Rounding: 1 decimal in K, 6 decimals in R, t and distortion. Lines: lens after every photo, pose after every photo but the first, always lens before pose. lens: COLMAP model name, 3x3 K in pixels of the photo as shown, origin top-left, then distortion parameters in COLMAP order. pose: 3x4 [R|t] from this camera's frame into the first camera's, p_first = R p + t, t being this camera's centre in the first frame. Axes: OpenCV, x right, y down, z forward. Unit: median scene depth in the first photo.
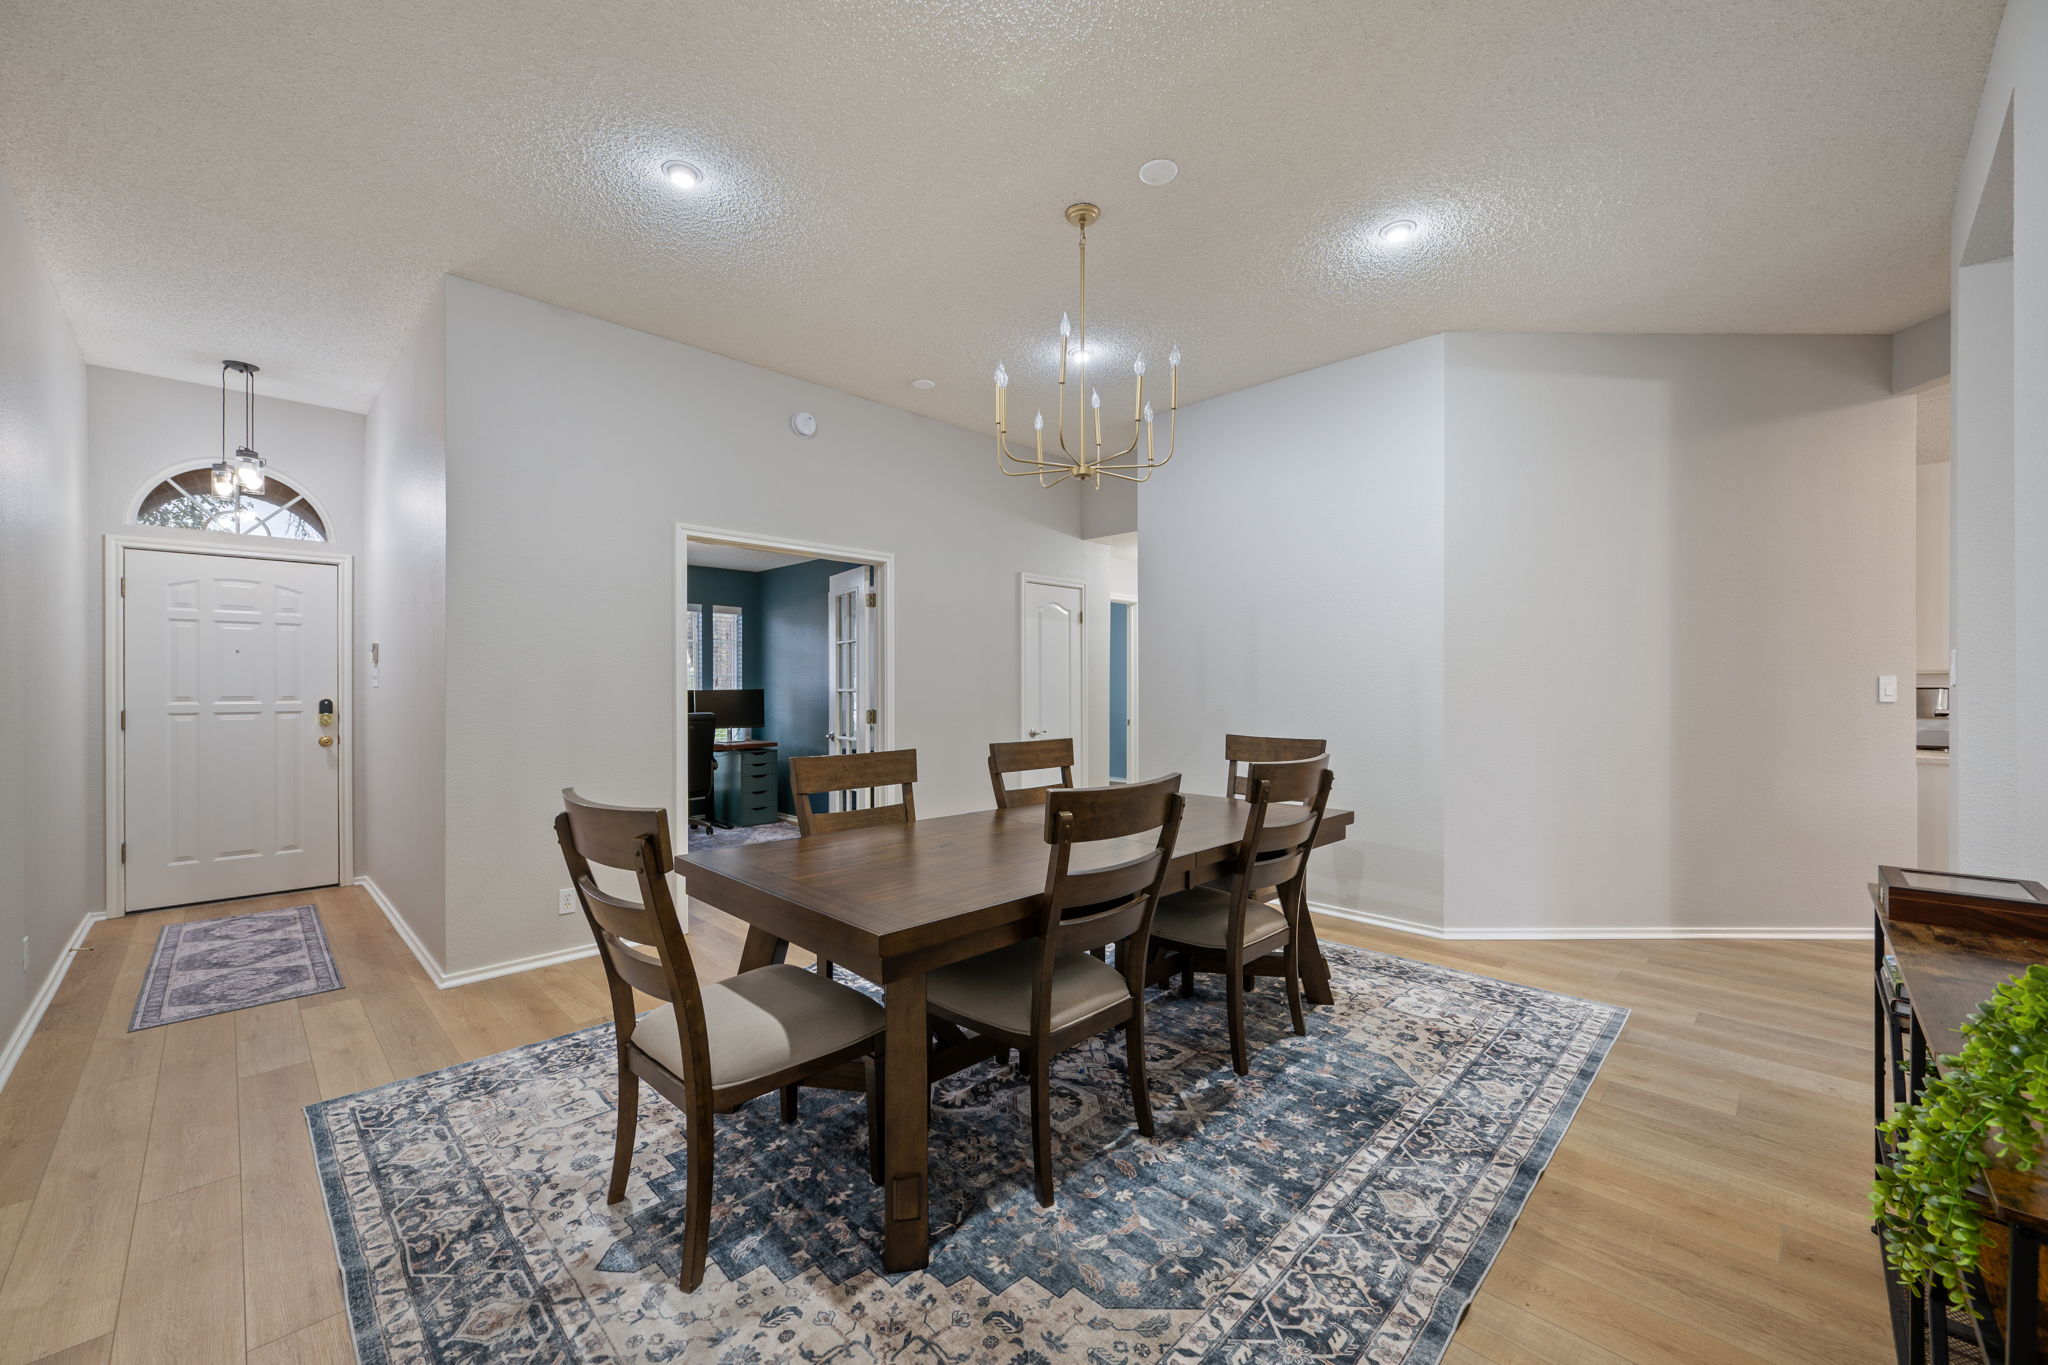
lens RADIAL K [[799.7, 0, 1024.0], [0, 799.7, 682.5], [0, 0, 1]] dist [-0.002246, -0.000077]
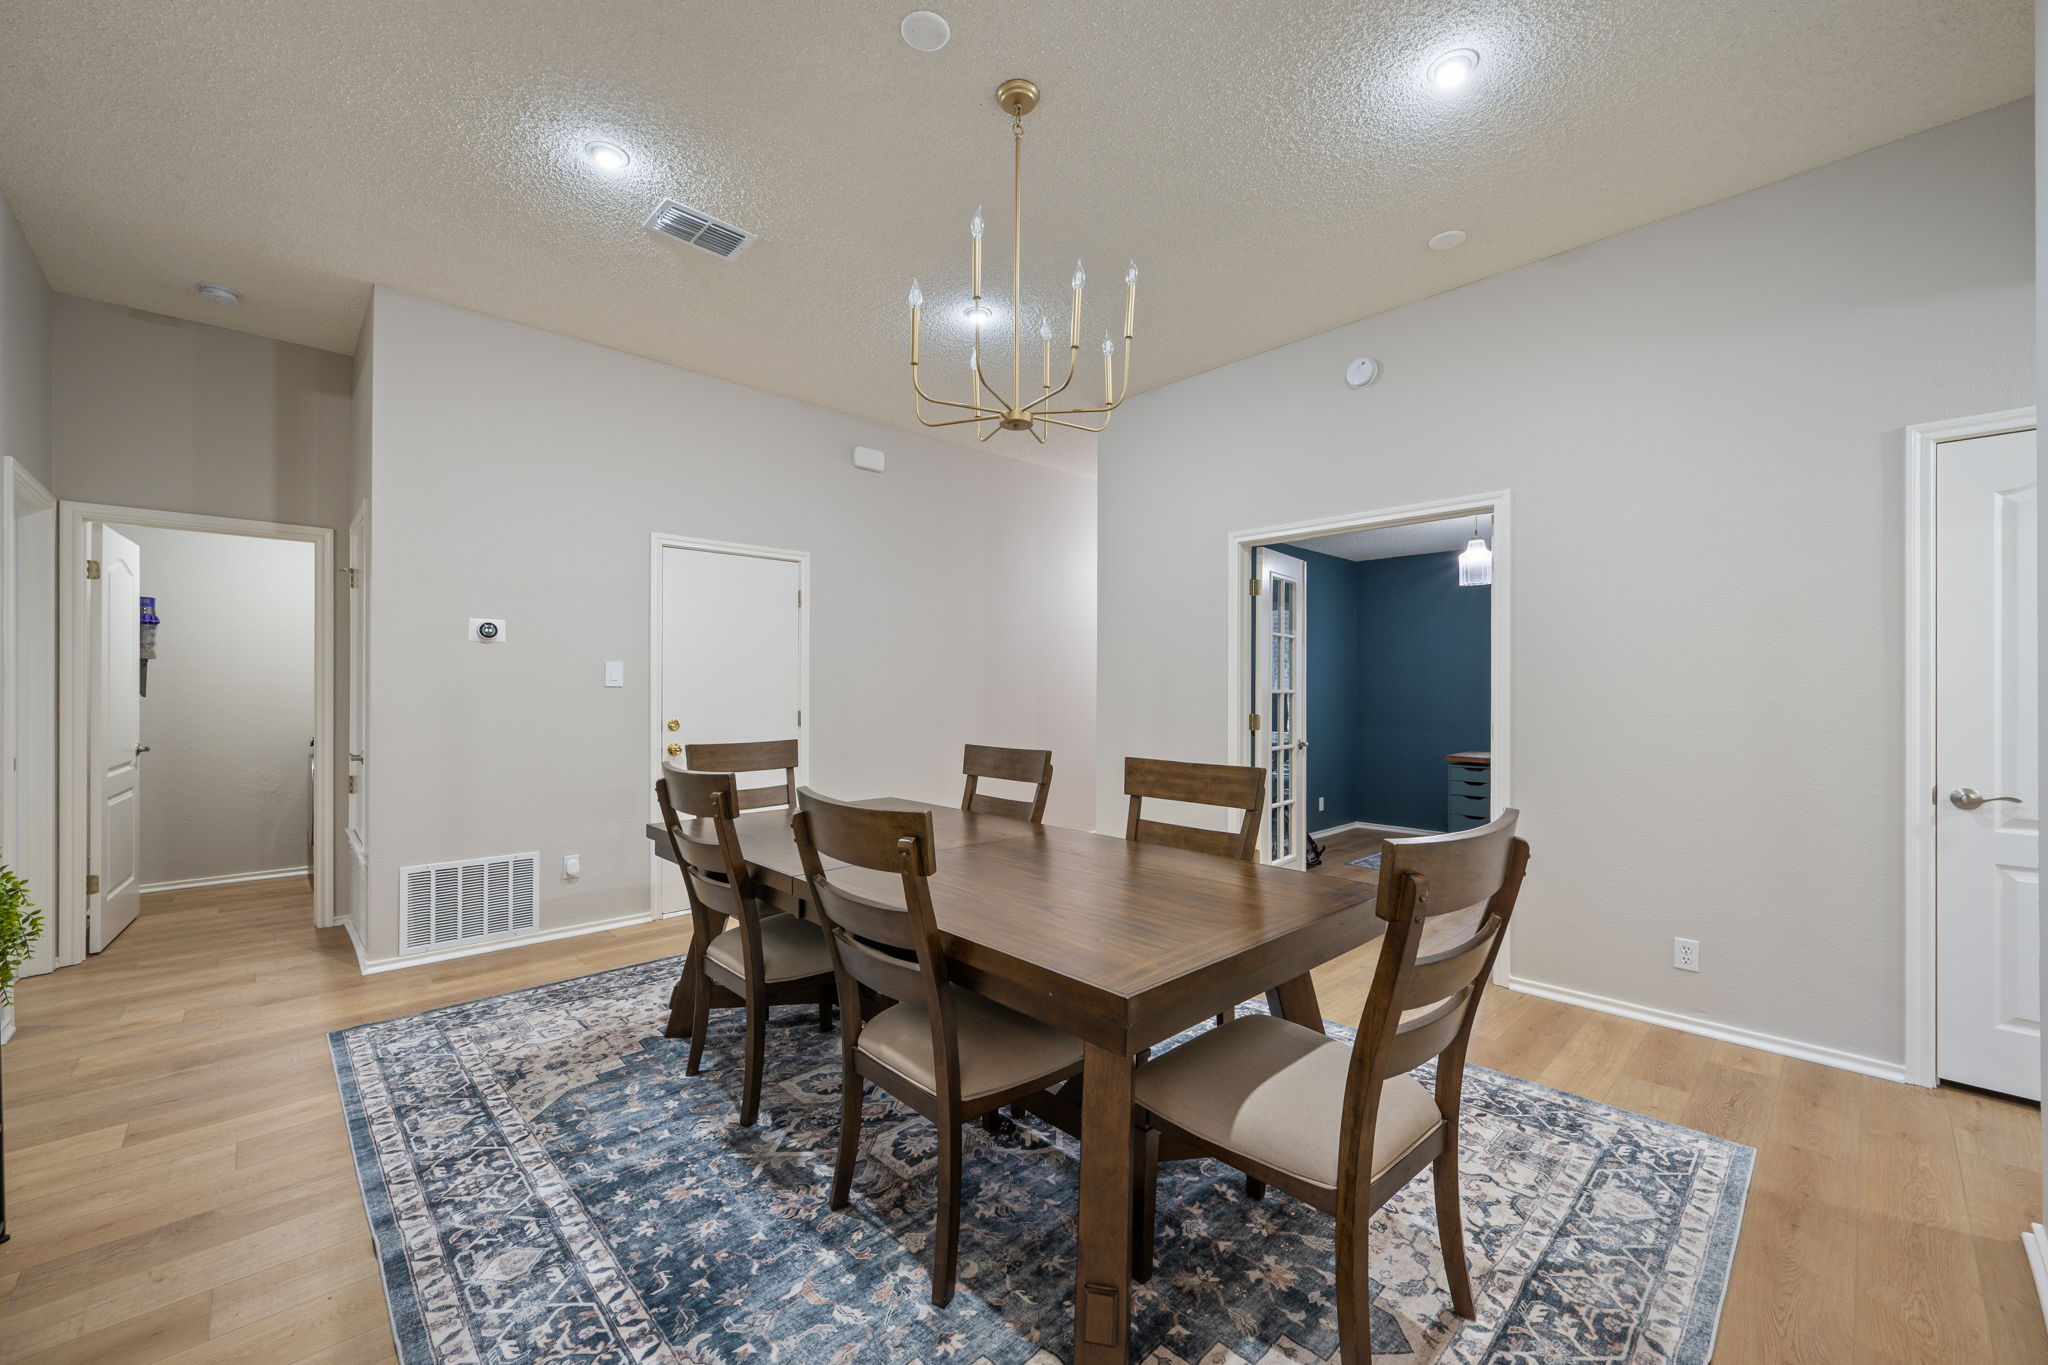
lens RADIAL K [[799.7, 0, 1024.0], [0, 799.7, 682.5], [0, 0, 1]] dist [-0.002246, -0.000077]
pose [[-0.025065, -0.005116, -0.999673, 1.303551], [0.007446, 0.999958, -0.005304, 0.005377], [0.999658, -0.007576, -0.025026, 1.533054]]
